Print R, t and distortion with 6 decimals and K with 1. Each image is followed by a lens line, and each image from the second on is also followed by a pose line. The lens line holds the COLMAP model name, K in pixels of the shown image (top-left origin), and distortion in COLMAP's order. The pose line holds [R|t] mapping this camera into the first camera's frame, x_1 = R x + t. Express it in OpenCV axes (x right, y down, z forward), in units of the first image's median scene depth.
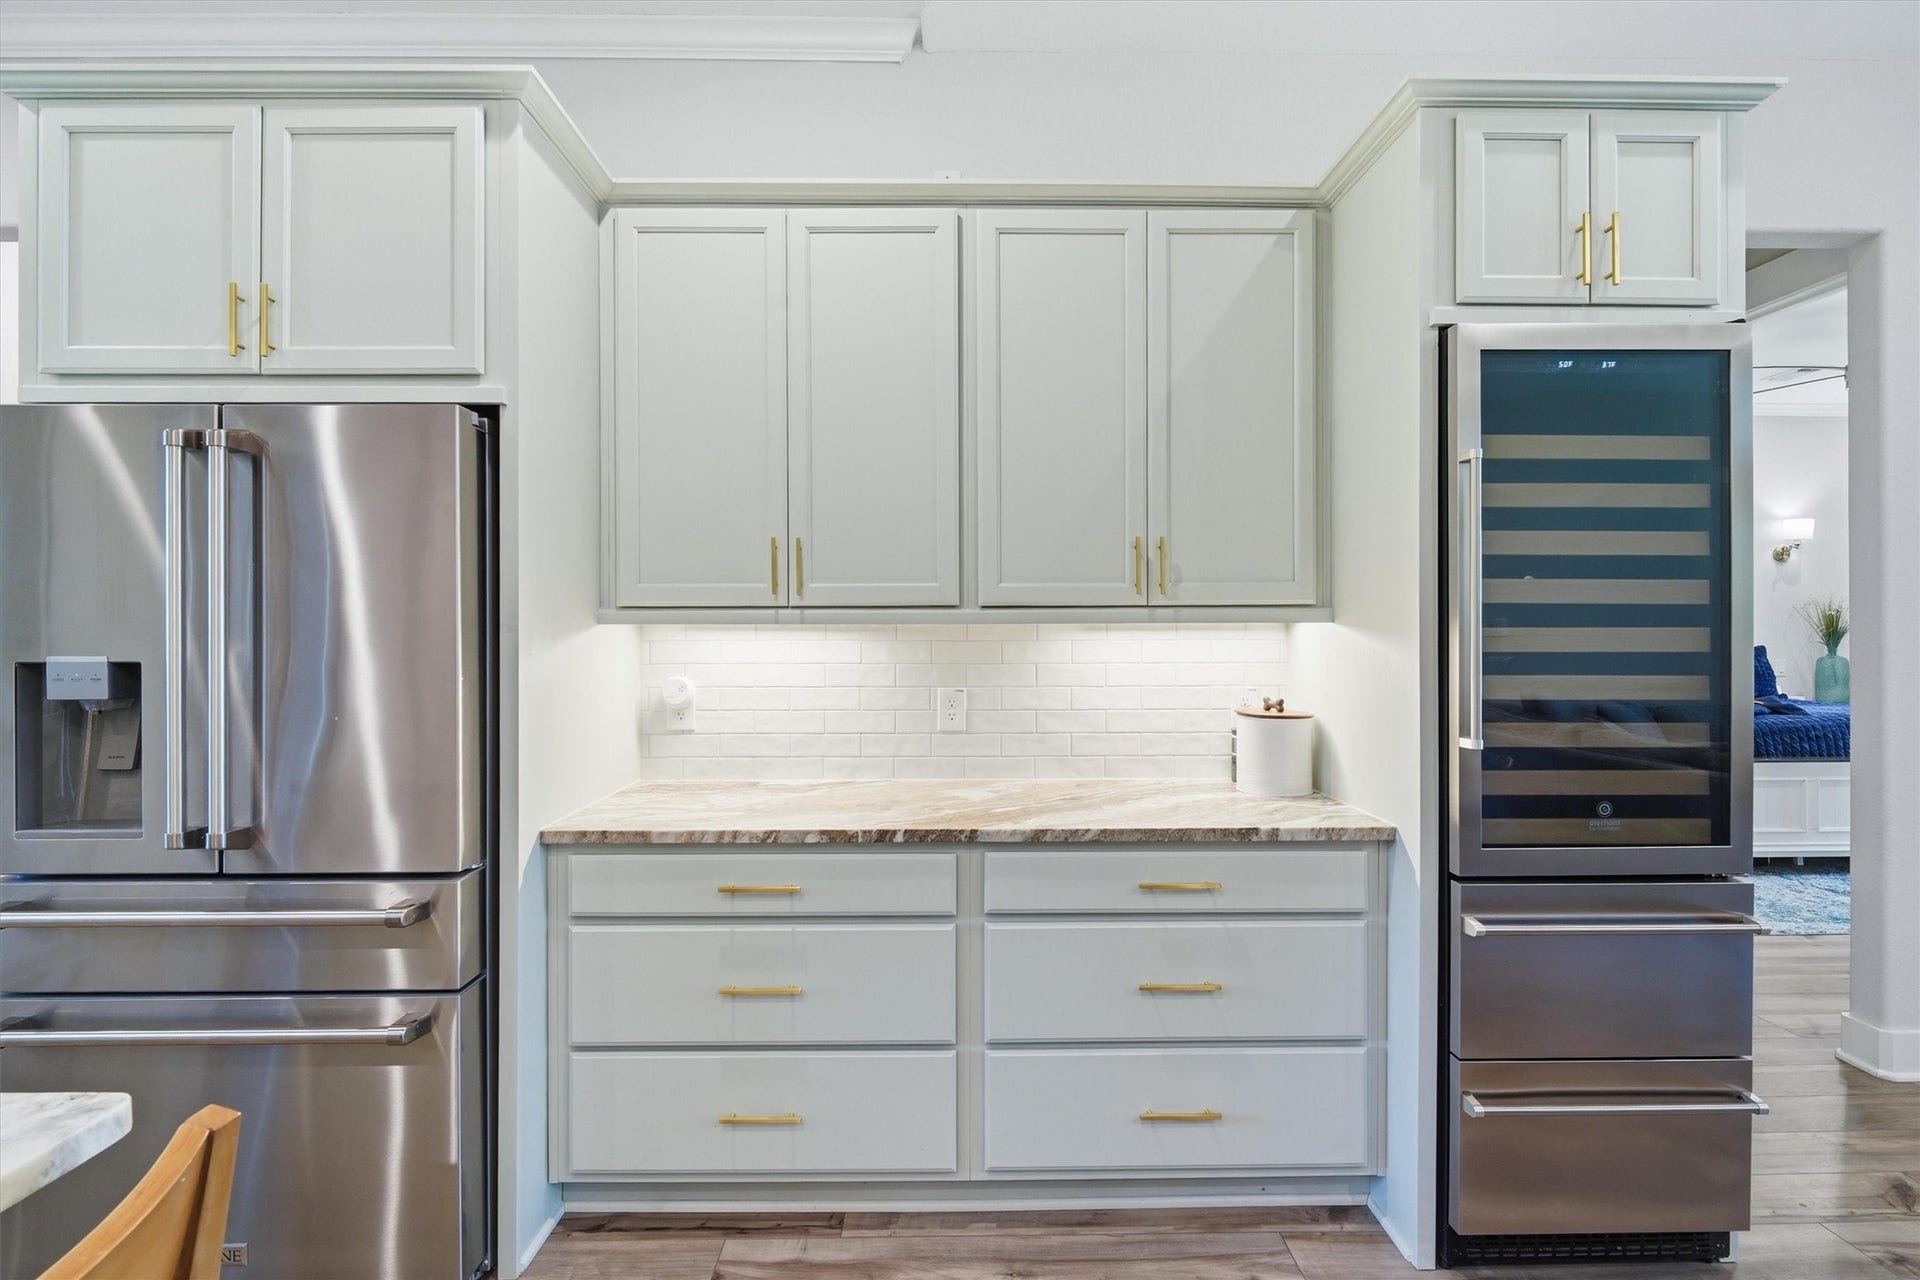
lens RADIAL K [[793.4, 0, 960.0], [0, 793.4, 640.0], [0, 0, 1]] dist [-0.000260, -0.000021]
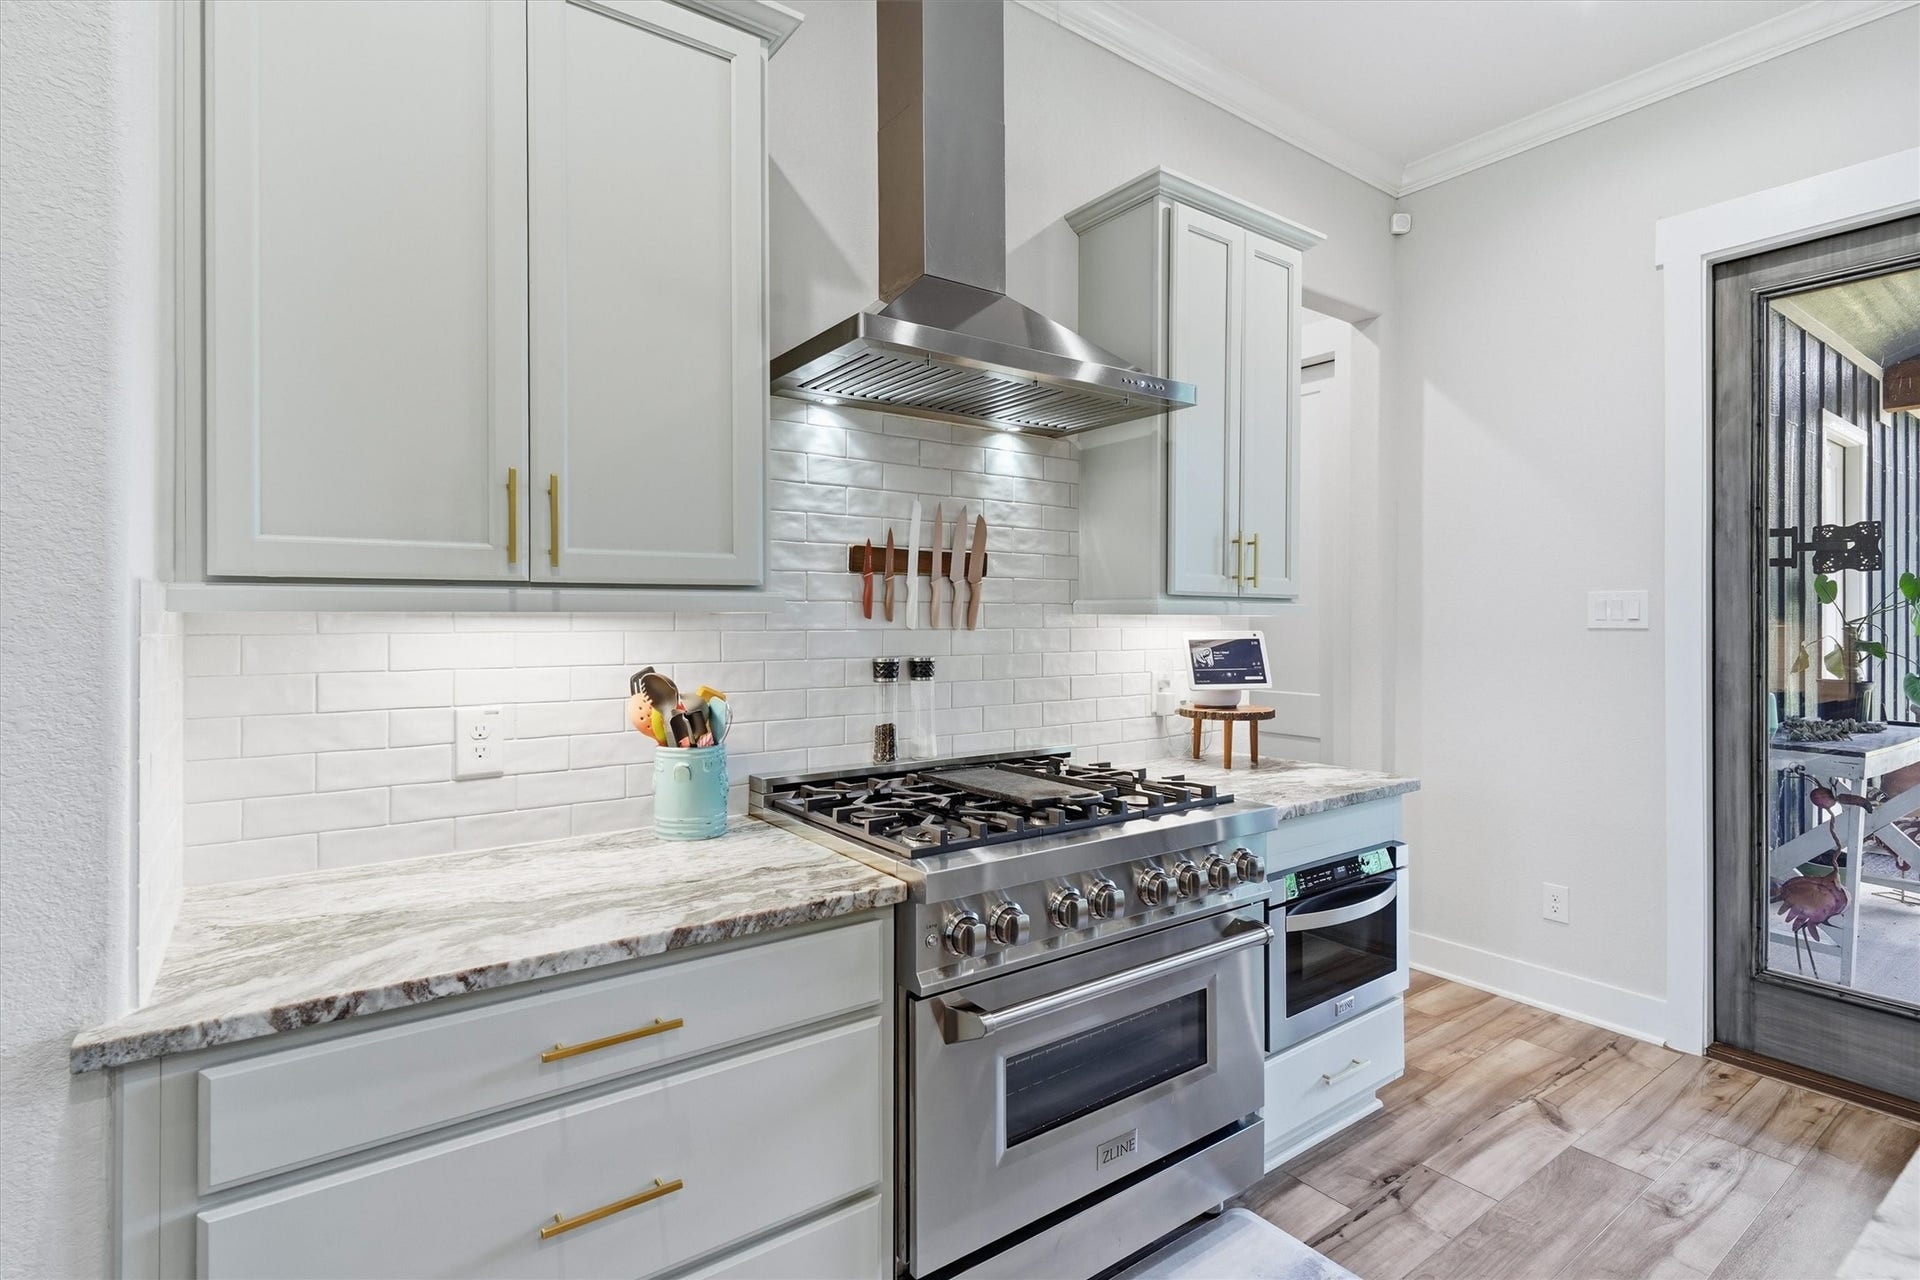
lens RADIAL K [[1671.2, 0, 952.8], [0, 1671.2, 639.5], [0, 0, 1]] dist [0.107693, -0.172074]
pose [[0.613167, -0.001858, 0.789951, -1.022029], [0.001021, 0.999998, 0.001560, -0.001656], [-0.789953, -0.000150, 0.613167, -0.029091]]
